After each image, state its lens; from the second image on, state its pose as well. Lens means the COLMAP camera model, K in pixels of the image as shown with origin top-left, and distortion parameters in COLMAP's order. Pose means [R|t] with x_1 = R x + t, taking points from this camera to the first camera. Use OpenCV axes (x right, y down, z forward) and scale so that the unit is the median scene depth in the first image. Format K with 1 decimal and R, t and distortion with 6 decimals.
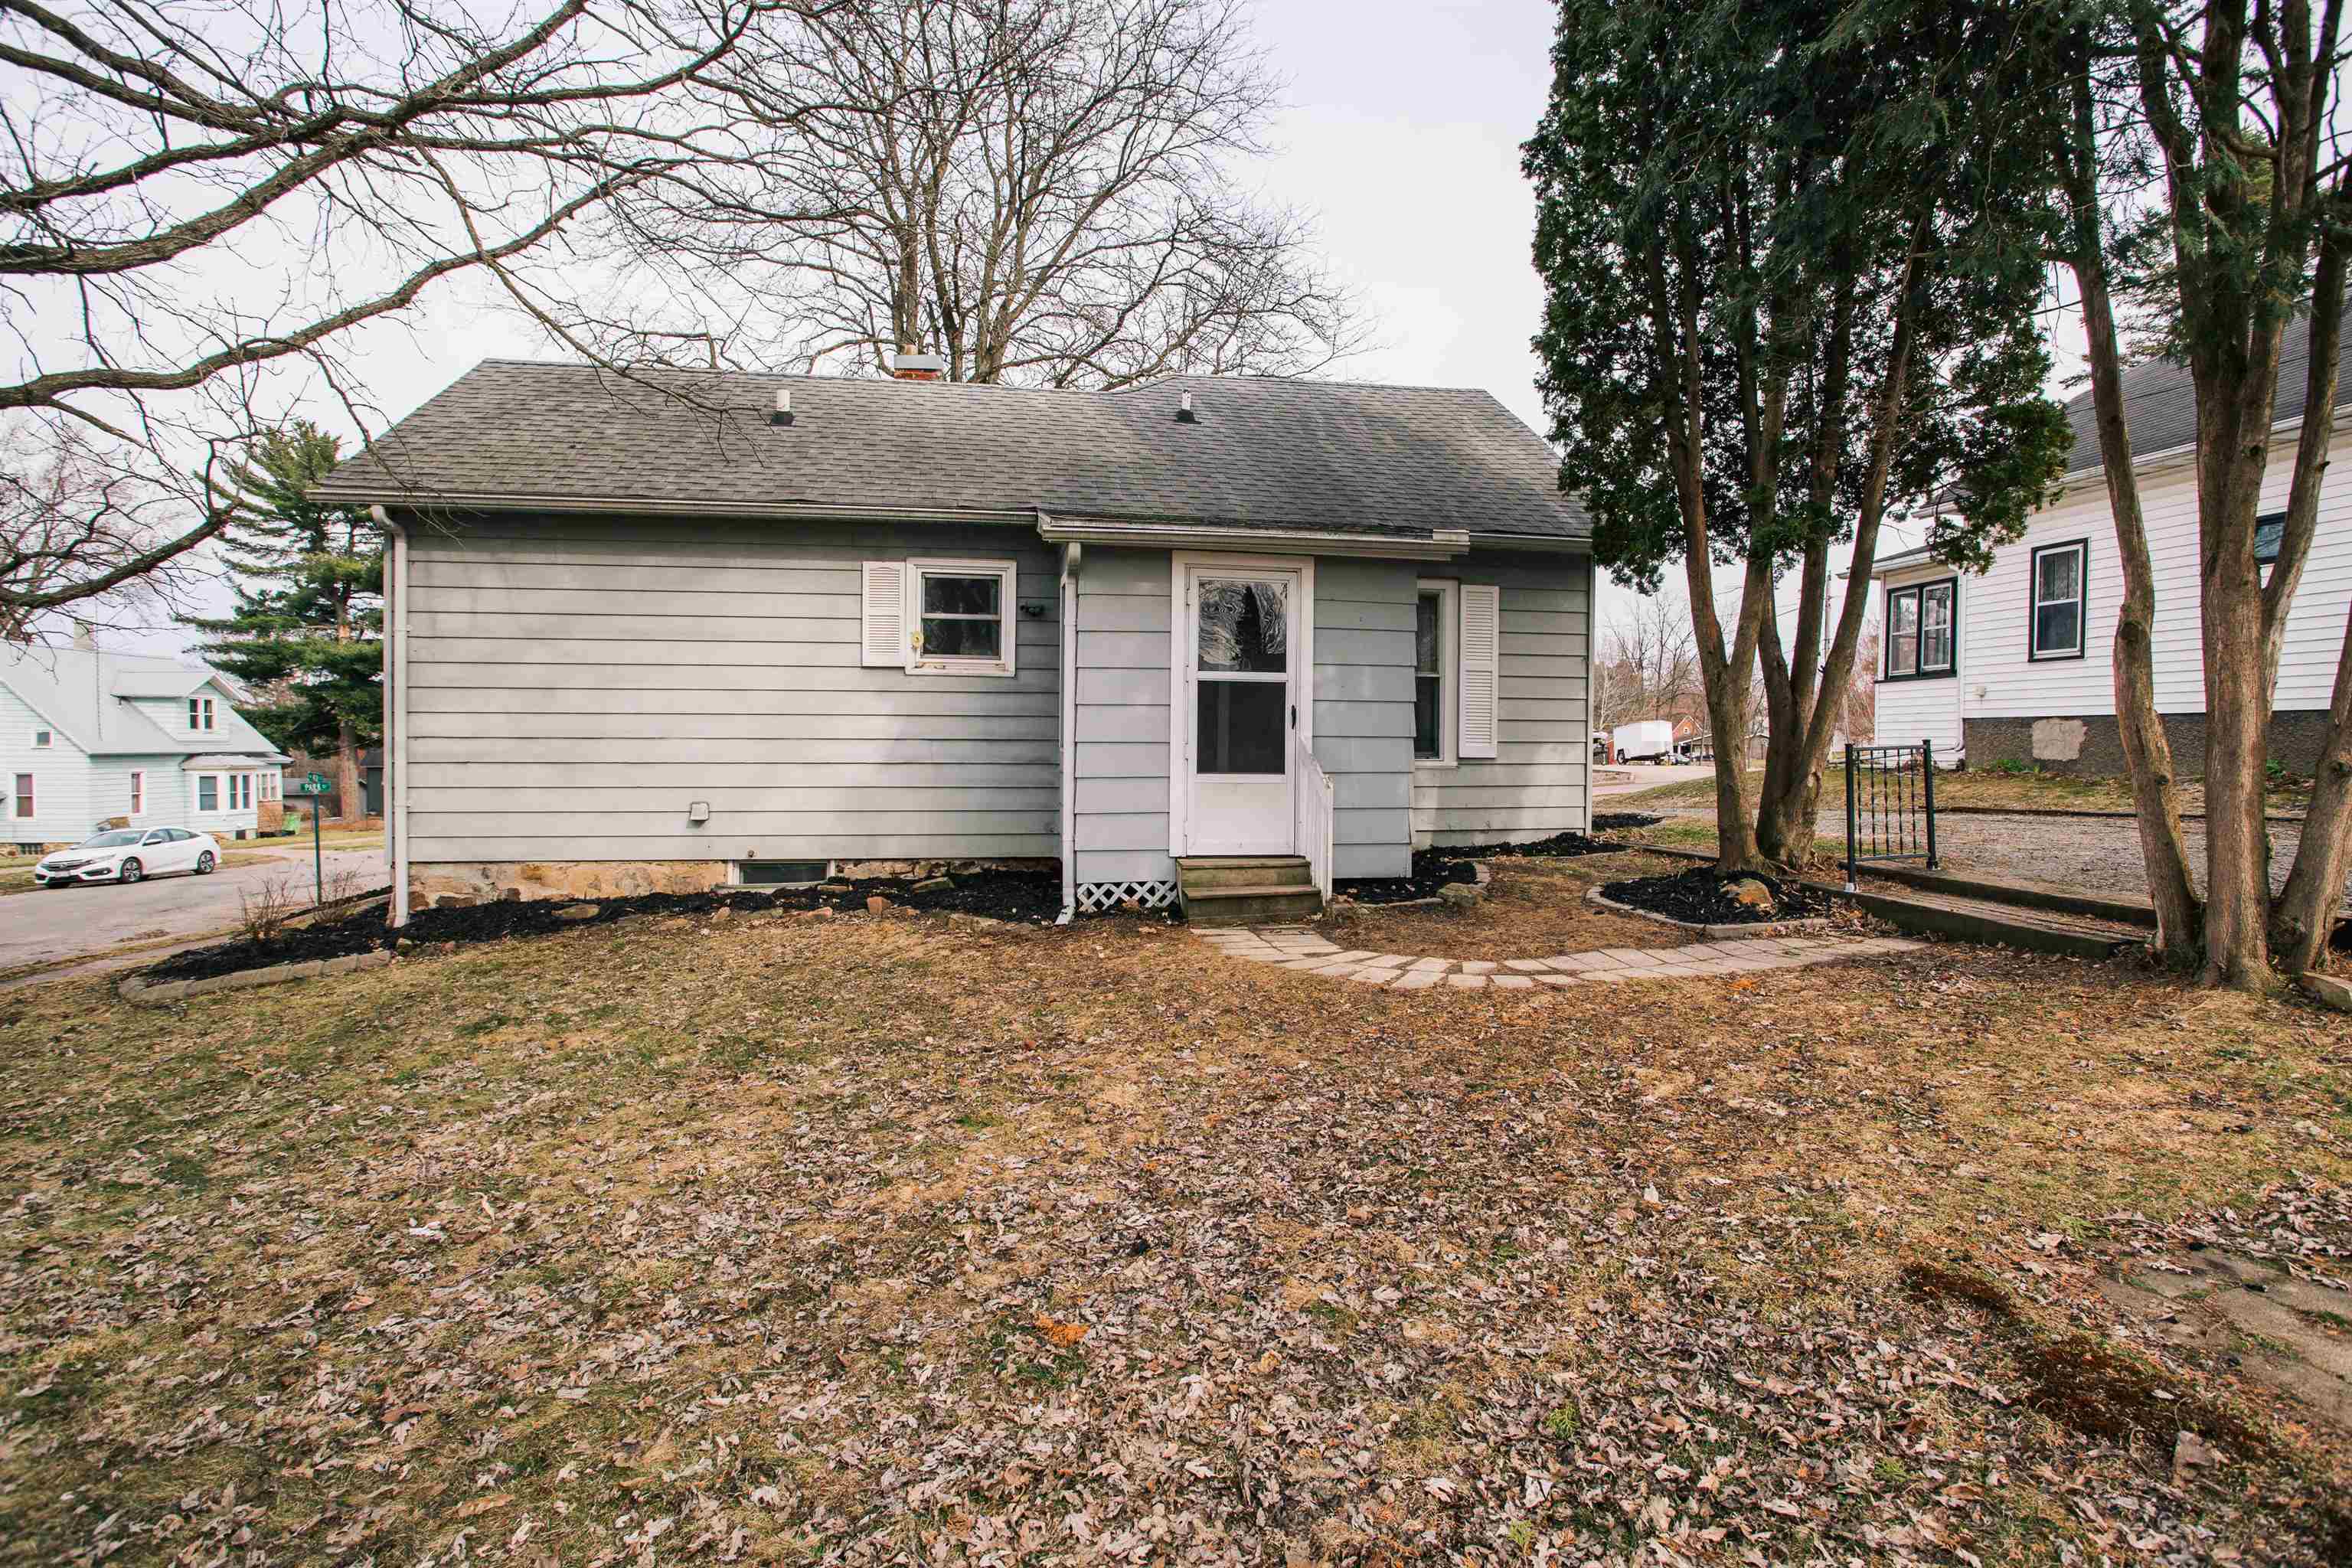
lens RADIAL K [[1137.5, 0, 1190.4], [0, 1137.5, 777.5], [0, 0, 1]] dist [-0.040976, -0.000037]
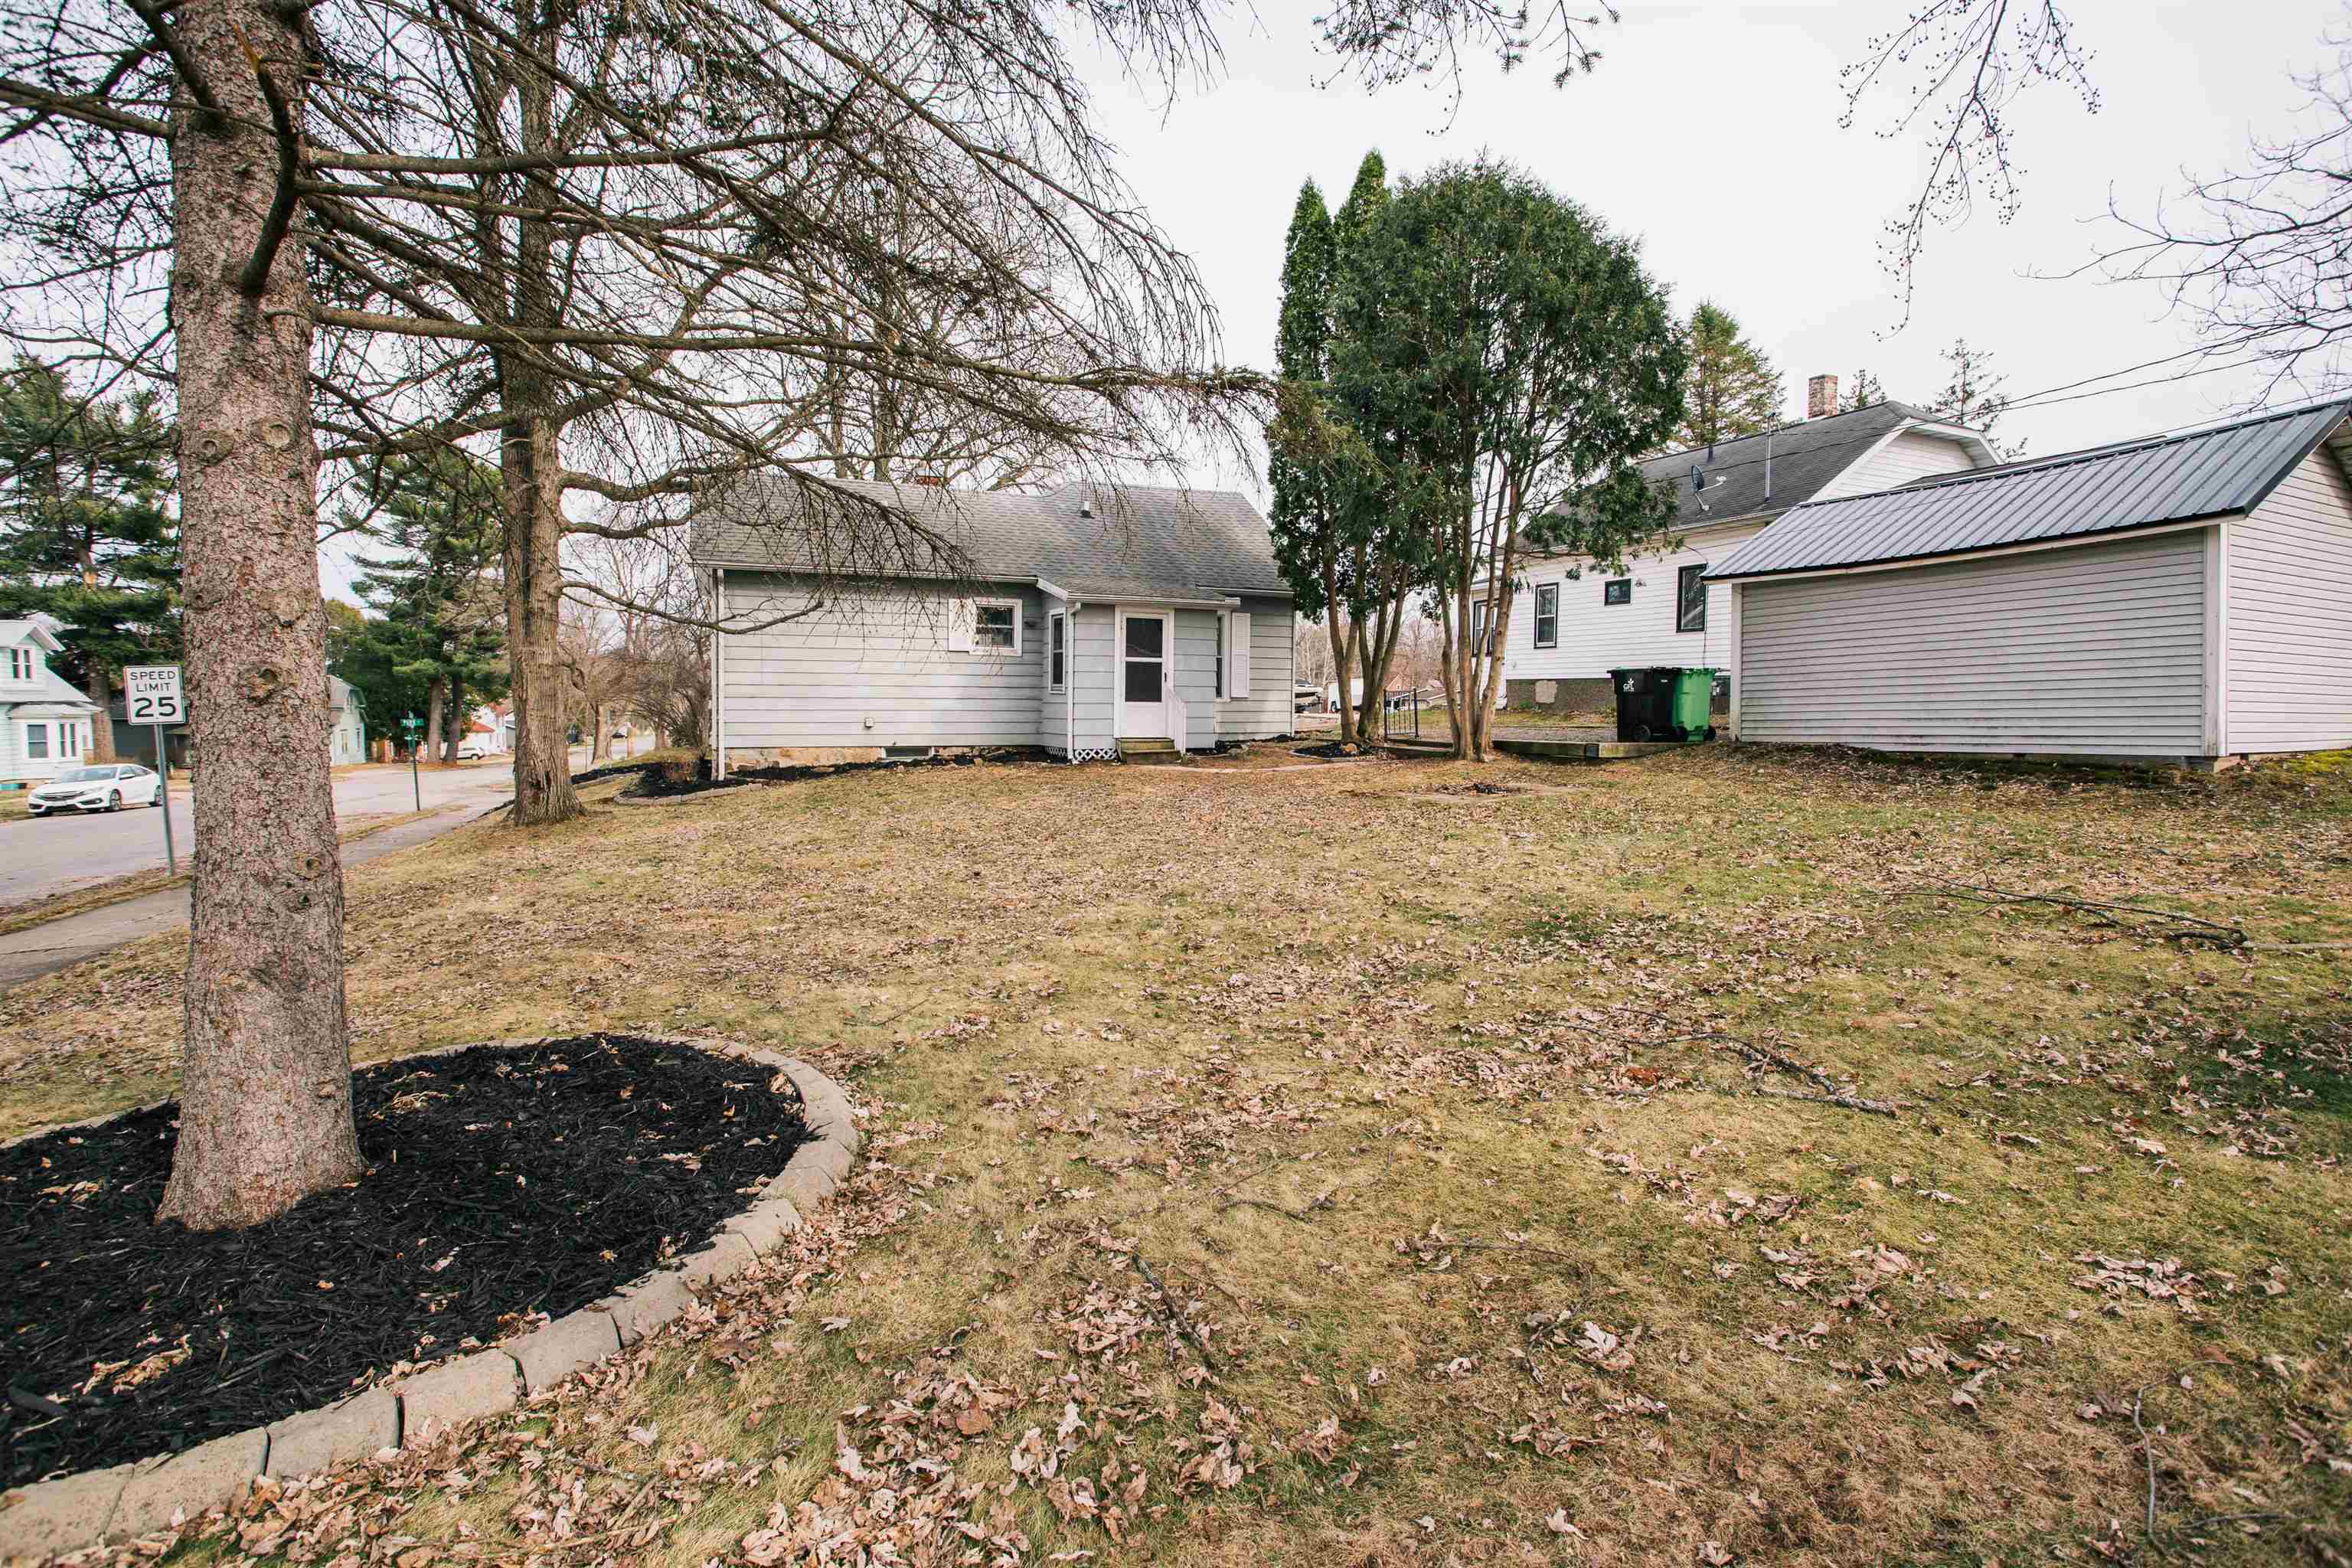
lens RADIAL K [[1137.5, 0, 1190.4], [0, 1137.5, 777.5], [0, 0, 1]] dist [-0.040976, -0.000037]
pose [[0.976168, -0.011130, 0.216730, -0.320085], [0.002338, 0.999165, 0.040778, 0.048402], [-0.217003, -0.039300, 0.975379, -1.117029]]
